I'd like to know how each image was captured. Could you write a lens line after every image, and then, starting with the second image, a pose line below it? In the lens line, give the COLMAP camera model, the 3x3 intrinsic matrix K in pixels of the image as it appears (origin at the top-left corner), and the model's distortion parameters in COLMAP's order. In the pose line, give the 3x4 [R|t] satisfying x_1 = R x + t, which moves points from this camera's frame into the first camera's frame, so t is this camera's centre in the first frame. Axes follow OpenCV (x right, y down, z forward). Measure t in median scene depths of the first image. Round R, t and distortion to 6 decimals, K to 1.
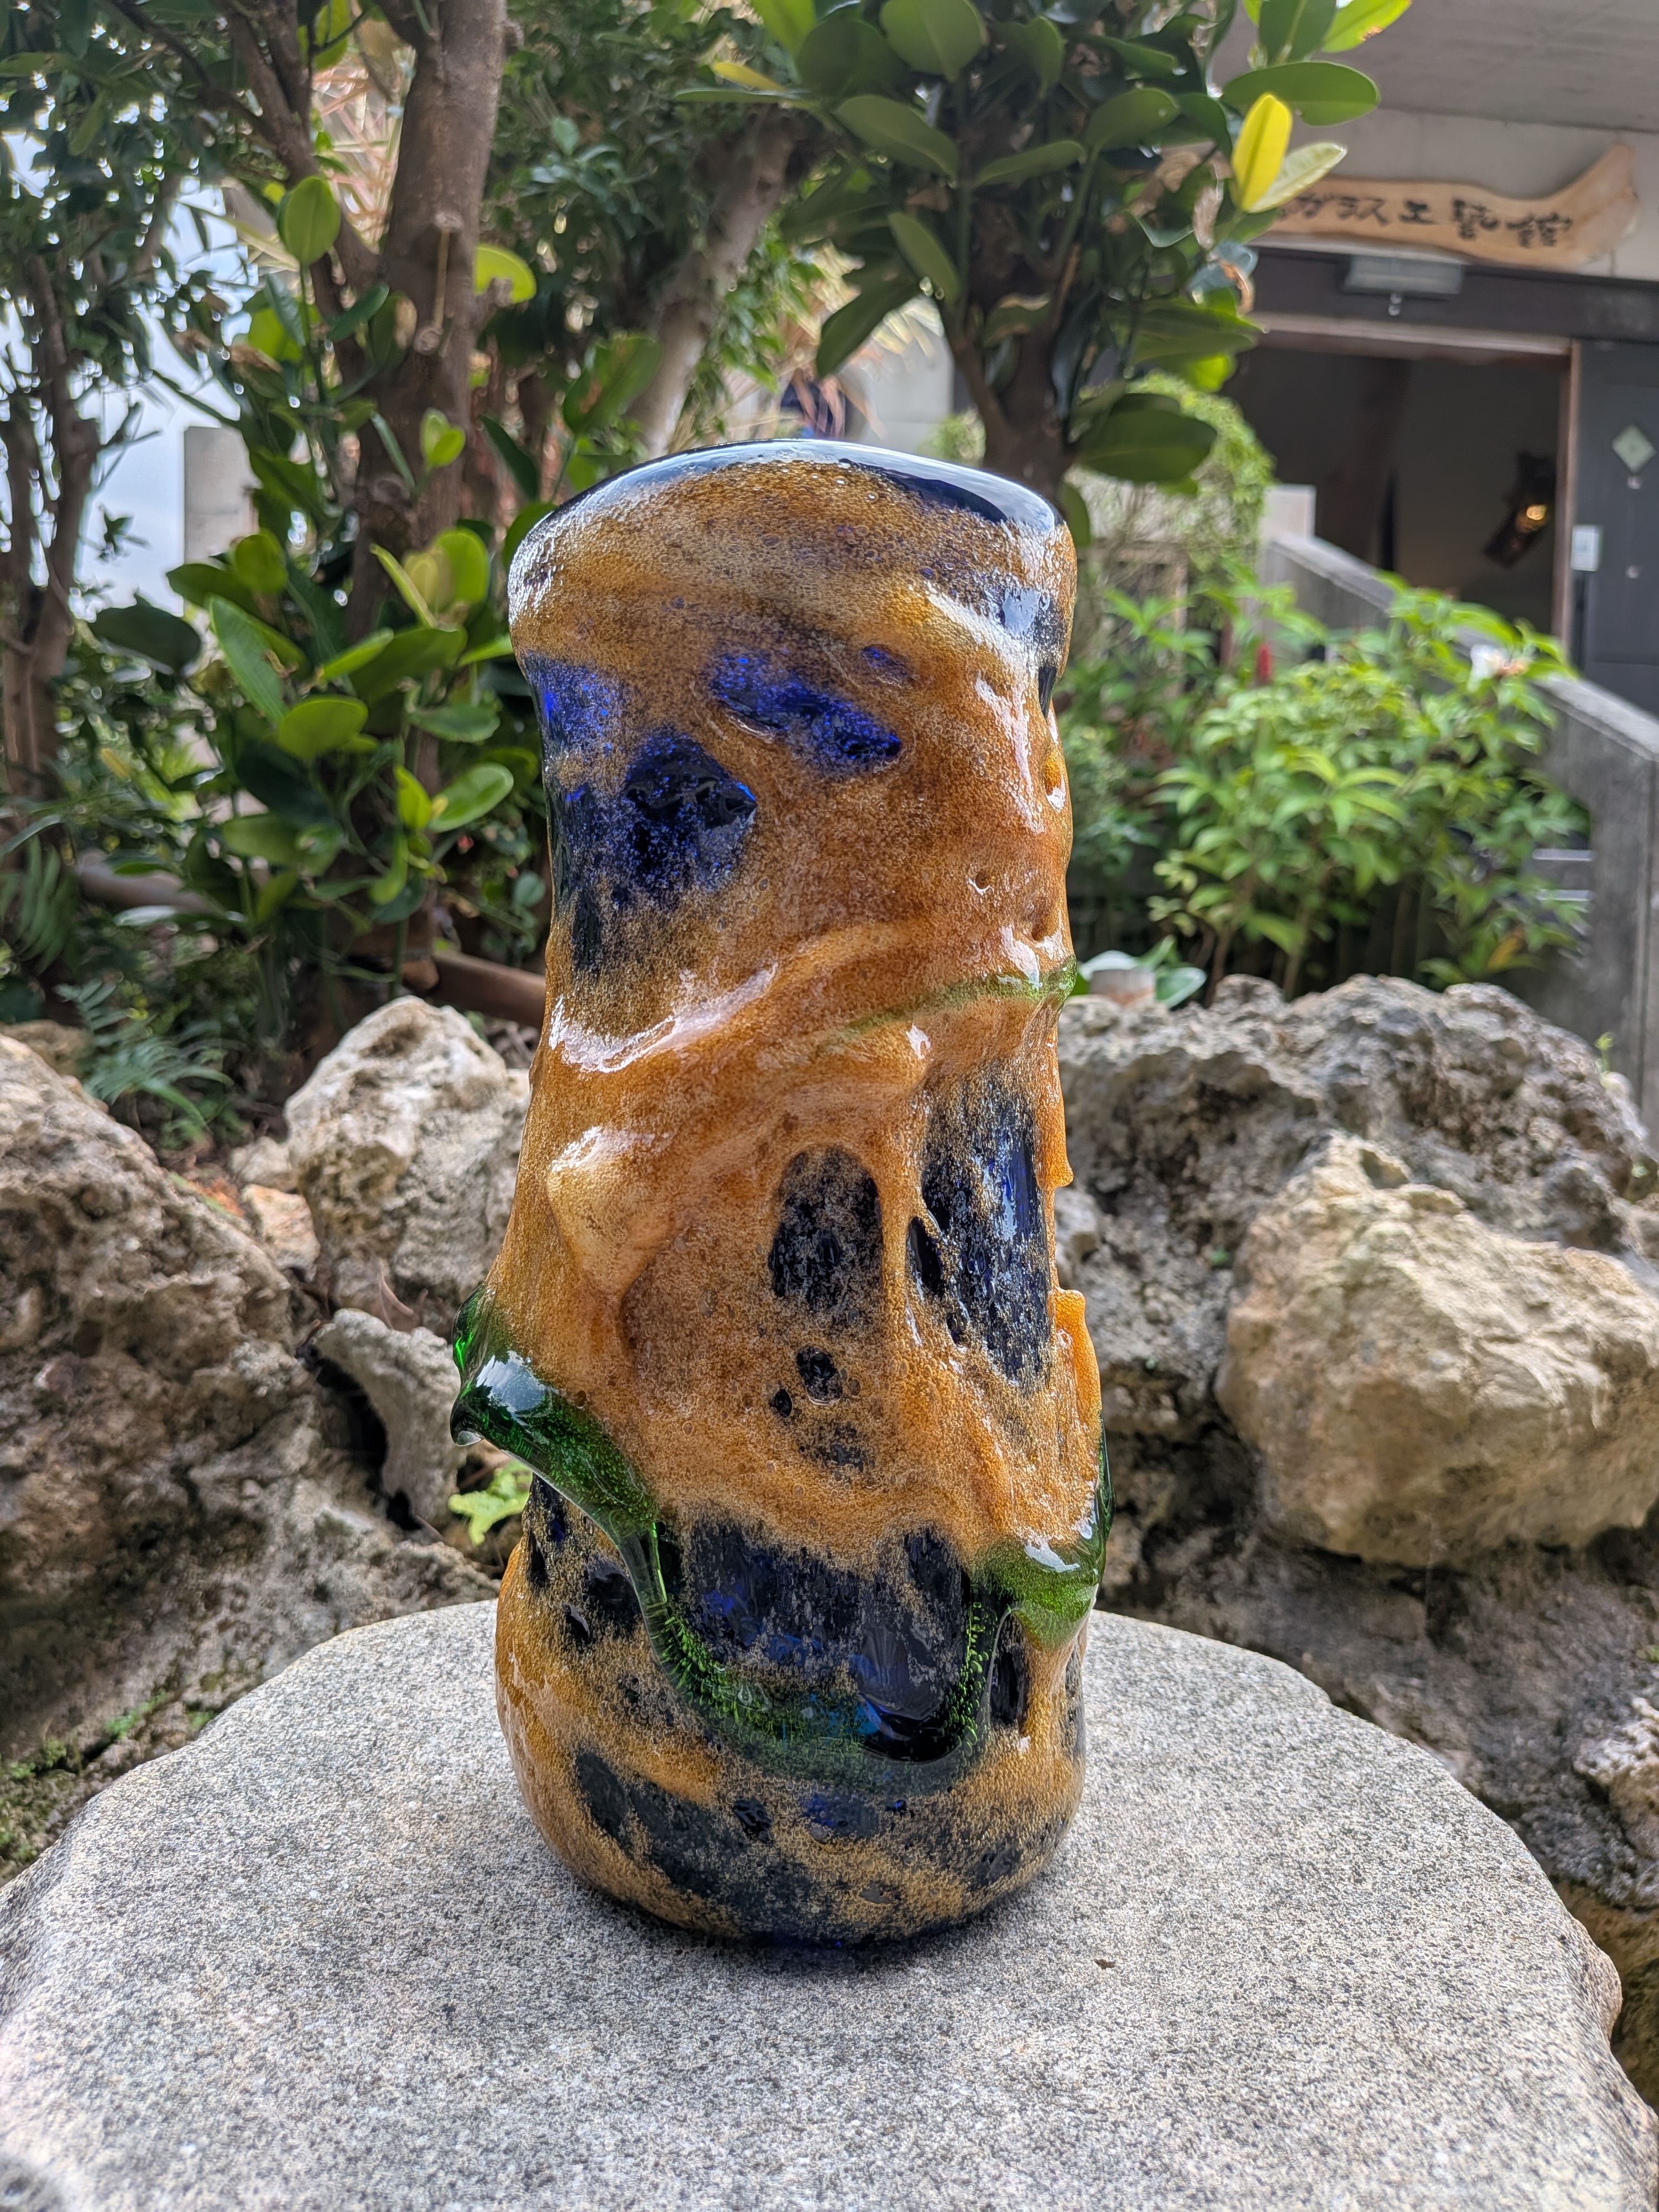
lens RADIAL K [[1640.6, 0, 767.3], [0, 1640.6, 1074.6], [0, 0, 1]] dist [0.072184, -0.173323]
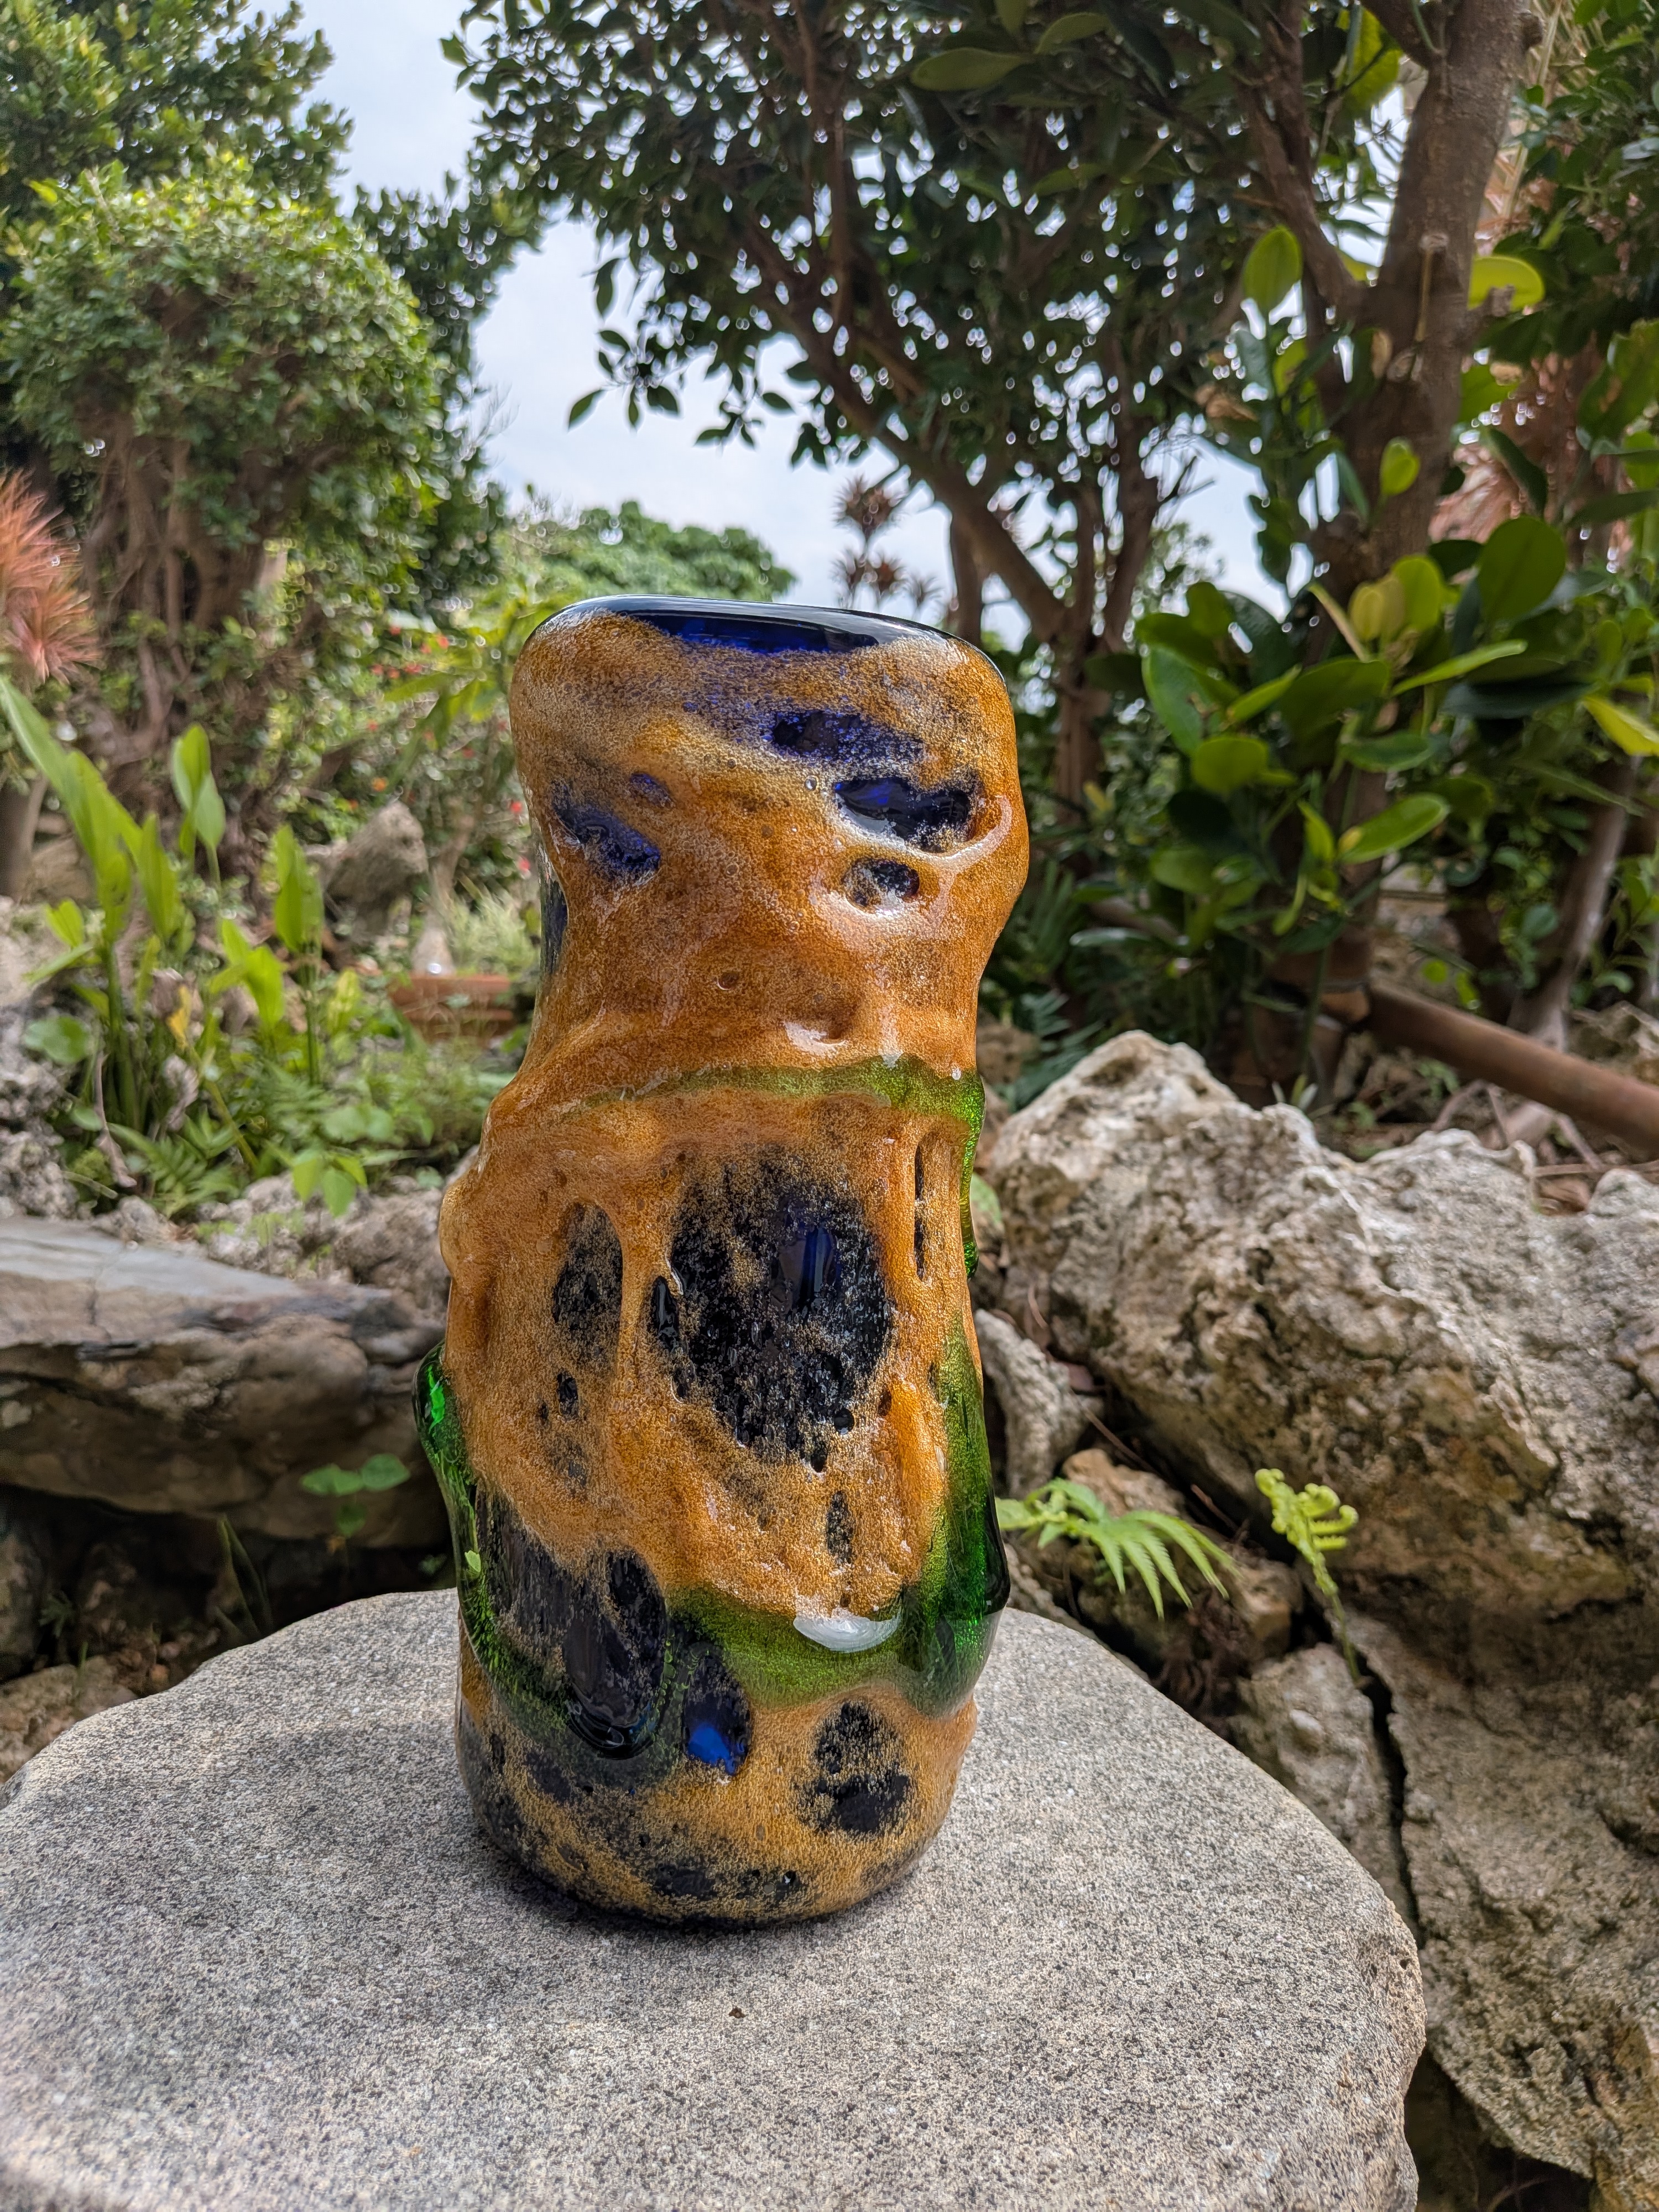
lens RADIAL K [[1634.1, 0, 828.9], [0, 1634.1, 1063.3], [0, 0, 1]] dist [0.073523, -0.171217]
pose [[0.777579, 0.091991, -0.622020, 0.320361], [-0.099639, 0.994768, 0.022559, -0.035163], [0.620841, 0.044436, 0.782676, 0.071345]]
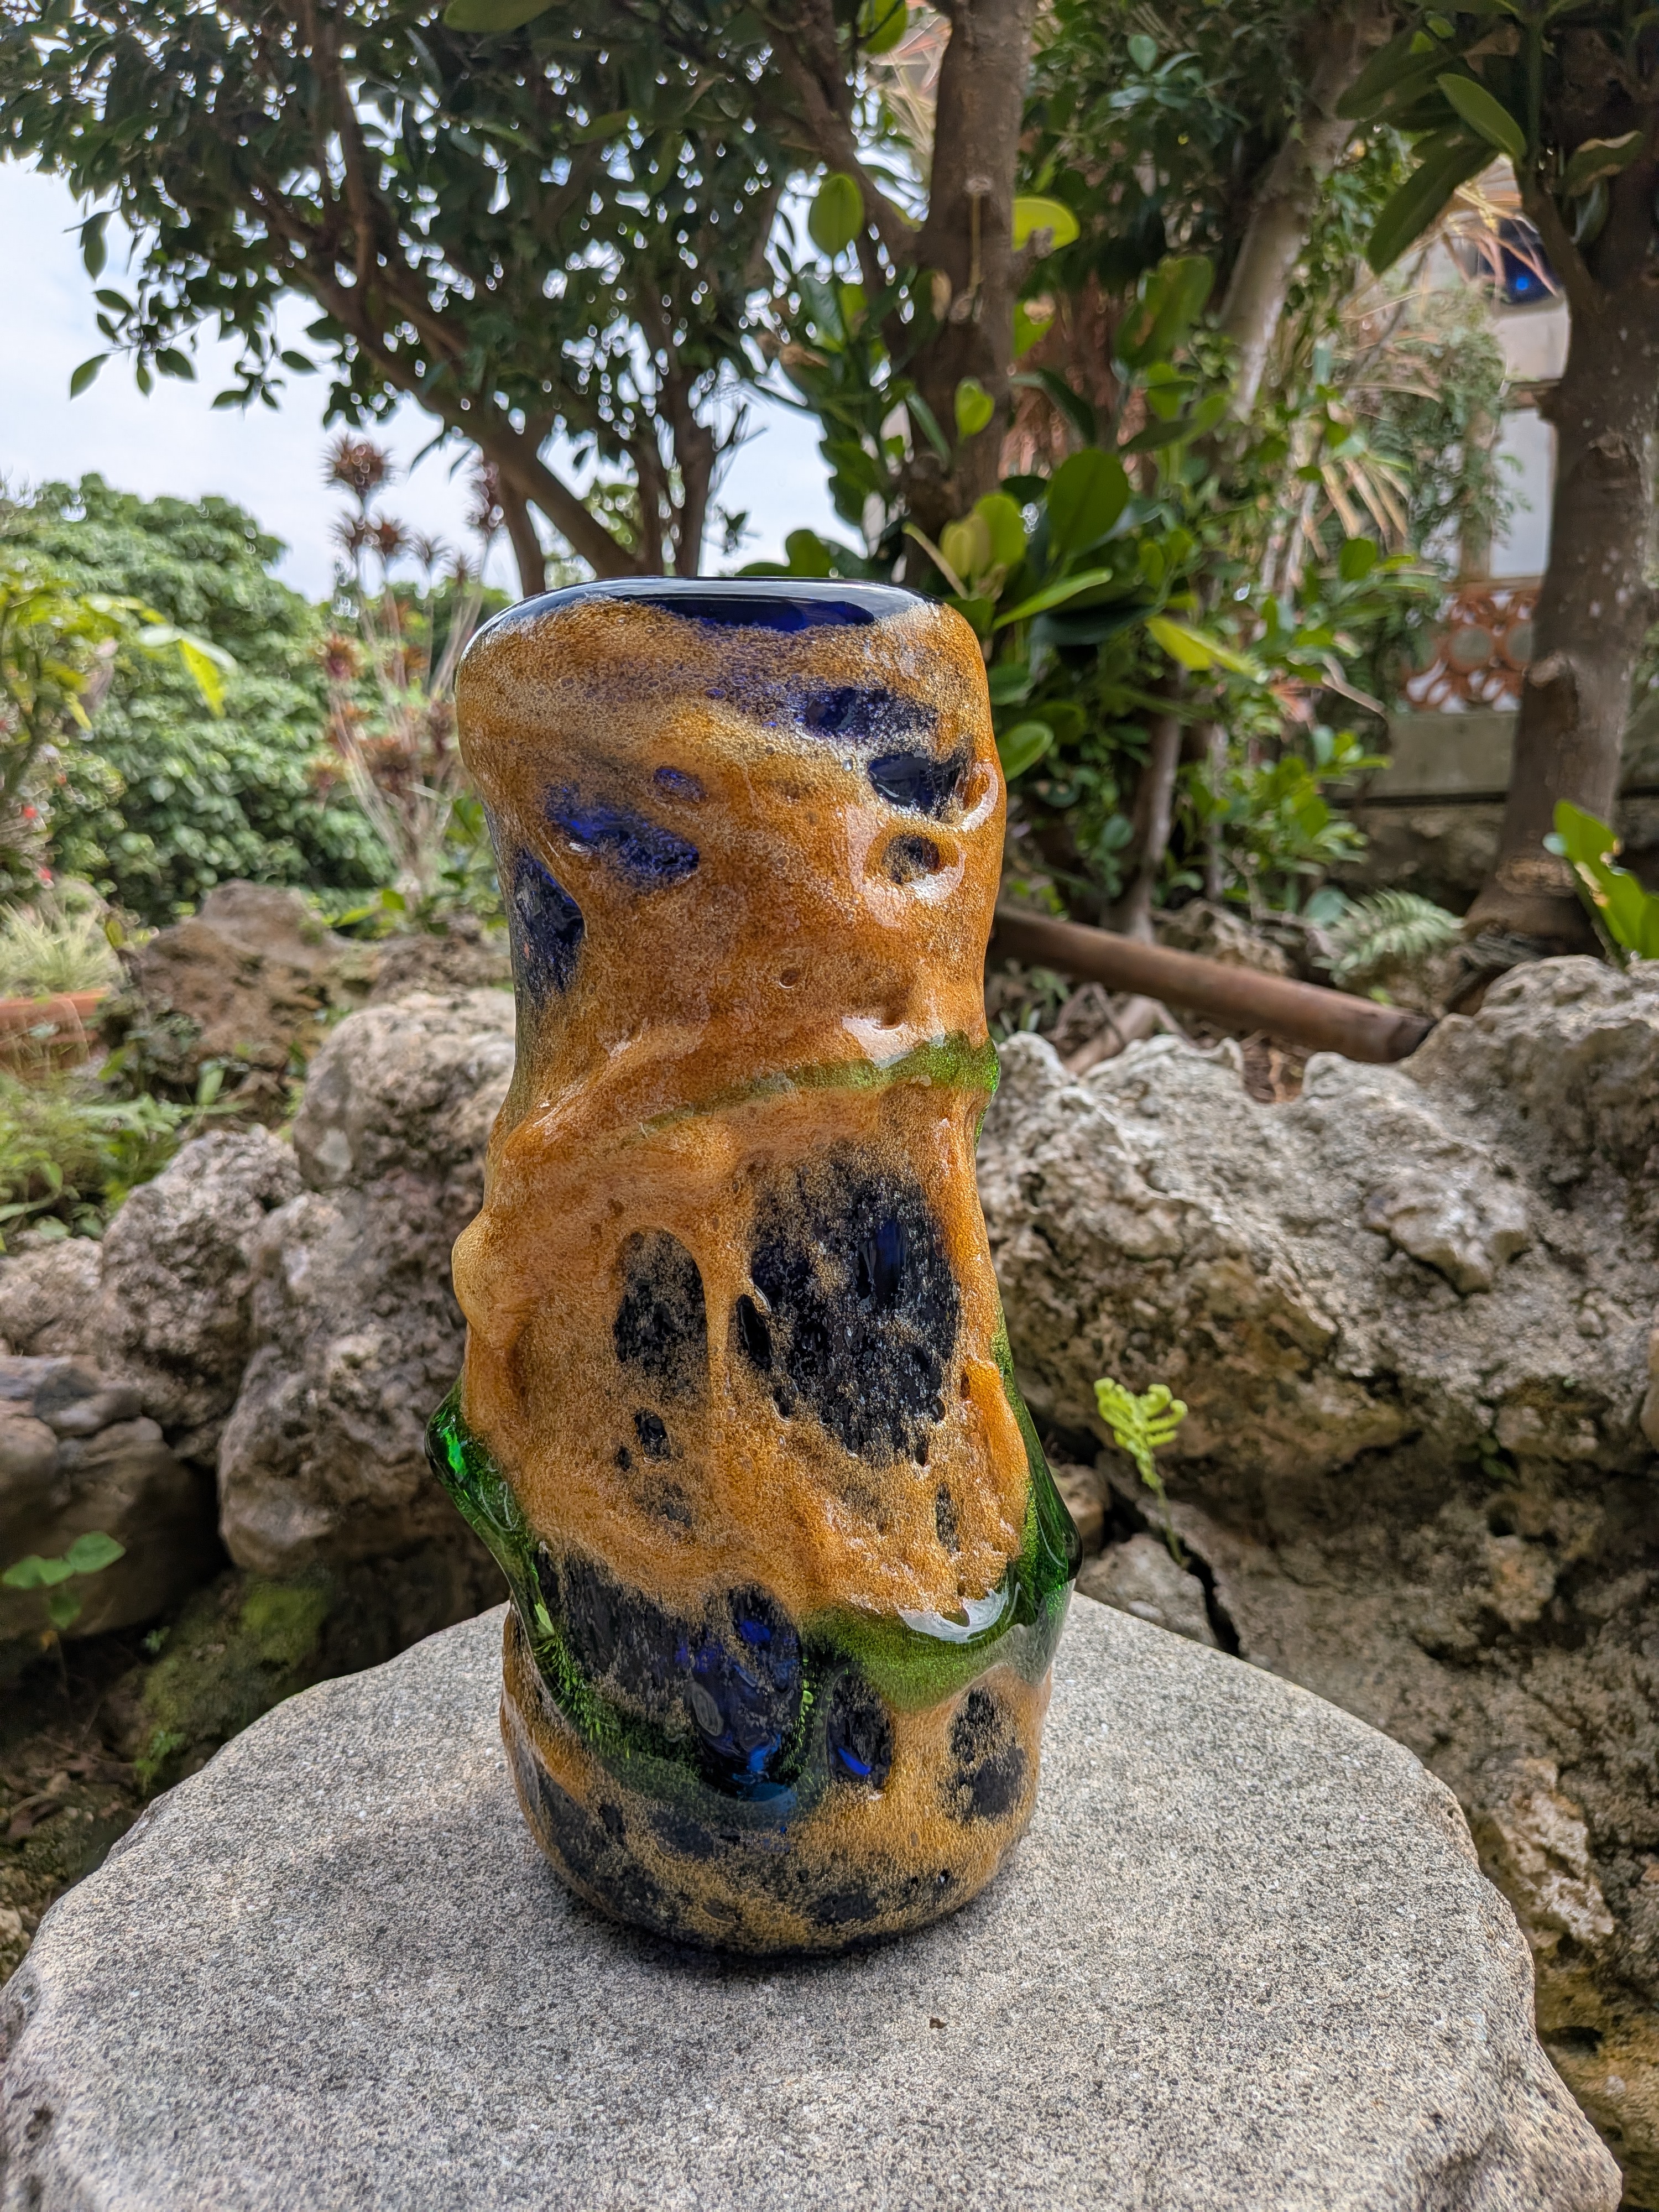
lens RADIAL K [[1636.5, 0, 781.0], [0, 1636.5, 1061.5], [0, 0, 1]] dist [0.067385, -0.157126]
pose [[0.909449, -0.003463, -0.415800, 0.206479], [0.020831, 0.999089, 0.037241, -0.038595], [0.415292, -0.042531, 0.908693, 0.019254]]
